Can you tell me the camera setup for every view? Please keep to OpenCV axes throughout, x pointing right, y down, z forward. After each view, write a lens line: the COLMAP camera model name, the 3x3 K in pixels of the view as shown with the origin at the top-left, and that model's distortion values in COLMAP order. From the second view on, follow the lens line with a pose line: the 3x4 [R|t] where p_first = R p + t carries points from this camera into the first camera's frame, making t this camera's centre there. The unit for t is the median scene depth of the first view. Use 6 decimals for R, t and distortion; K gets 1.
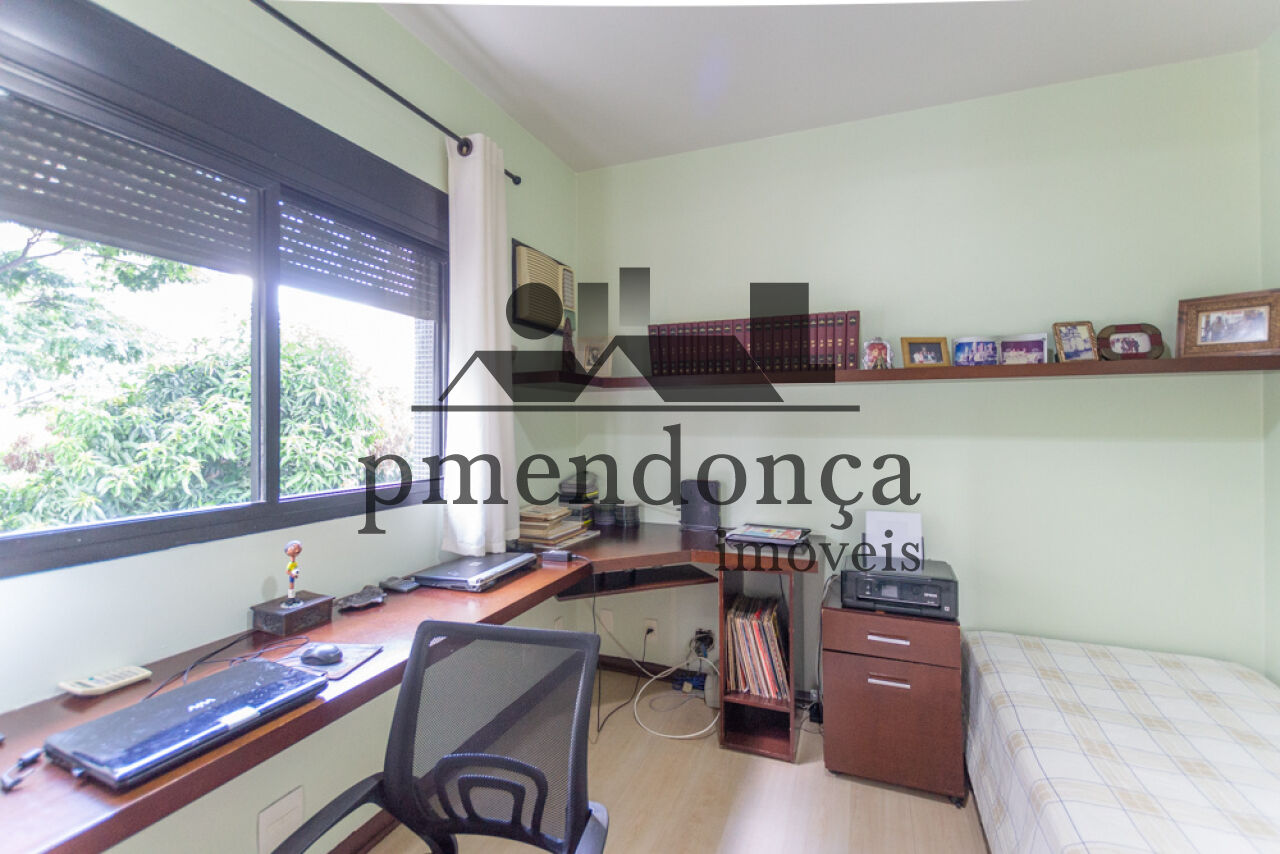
lens RADIAL K [[559.9, 0, 641.9], [0, 559.9, 417.6], [0, 0, 1]] dist [0.009008, -0.006361]
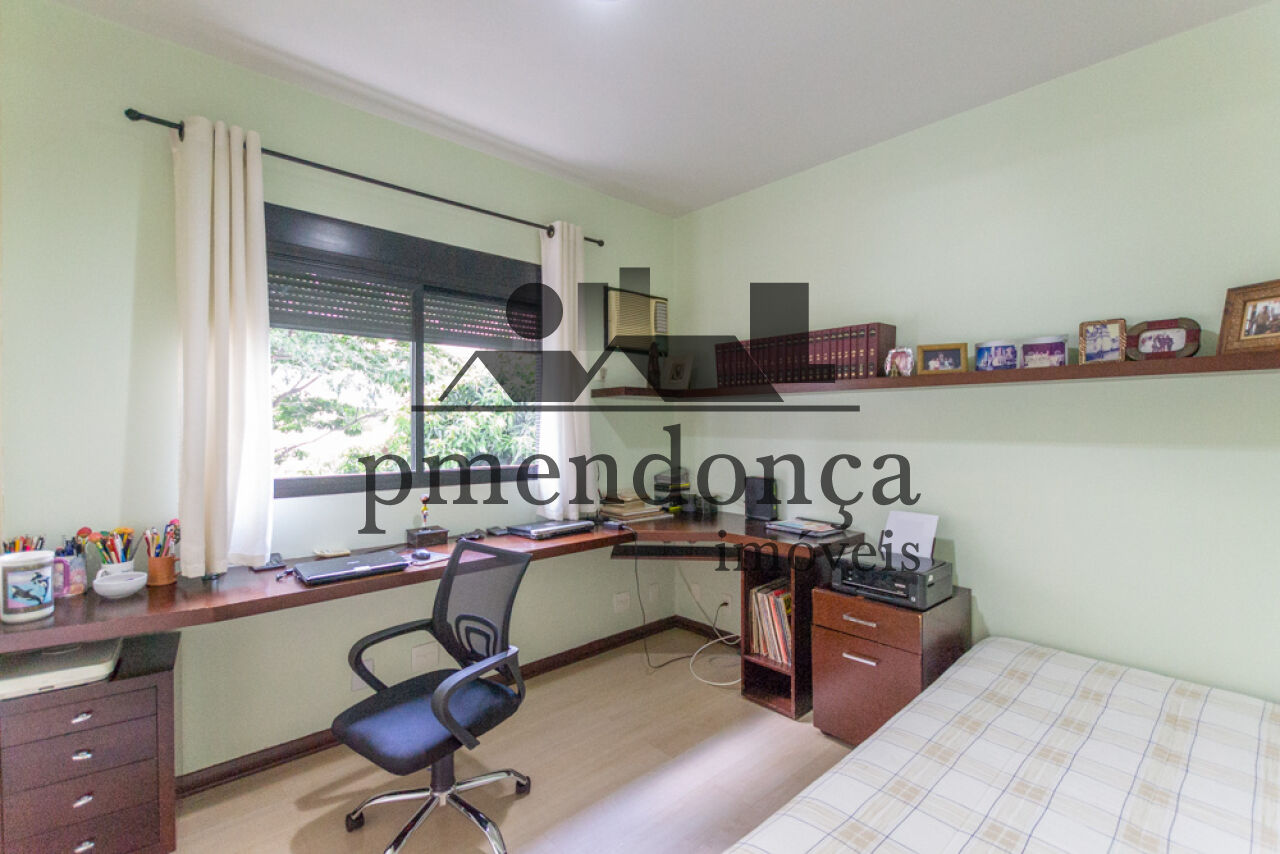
lens RADIAL K [[559.9, 0, 633.5], [0, 559.9, 429.7], [0, 0, 1]] dist [0.009008, -0.006361]
pose [[0.901388, 0.005157, -0.432981, 0.456717], [0.001296, 0.999892, 0.014607, -0.002617], [0.433010, -0.013728, 0.901285, -0.178528]]
